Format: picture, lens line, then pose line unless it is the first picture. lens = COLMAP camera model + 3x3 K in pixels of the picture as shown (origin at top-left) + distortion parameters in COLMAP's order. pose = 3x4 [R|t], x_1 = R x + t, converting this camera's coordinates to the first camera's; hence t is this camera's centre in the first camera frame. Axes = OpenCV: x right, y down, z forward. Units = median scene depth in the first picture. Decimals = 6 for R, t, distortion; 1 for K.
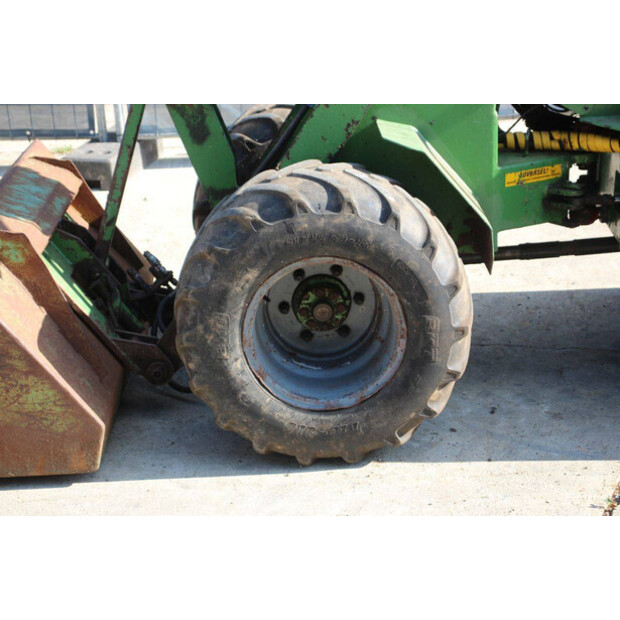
lens RADIAL K [[1491.1, 0, 324.3], [0, 1491.1, 310.0], [0, 0, 1]] dist [0.371807, 0.354956]
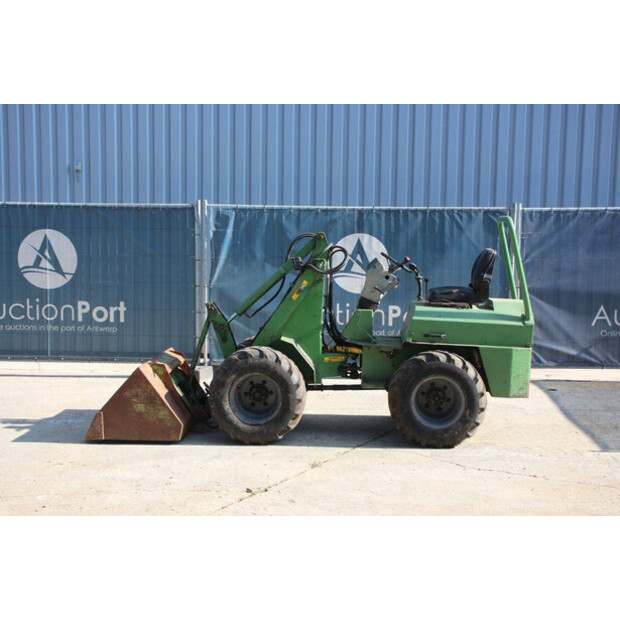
lens RADIAL K [[999.2, 0, 310.0], [0, 999.2, 310.0], [0, 0, 1]] dist [0.042015, 0.084880]
pose [[0.996141, 0.060838, -0.063255, 0.216949], [-0.074590, 0.966672, -0.244912, 0.315856], [0.046246, 0.248685, 0.967480, -0.975188]]
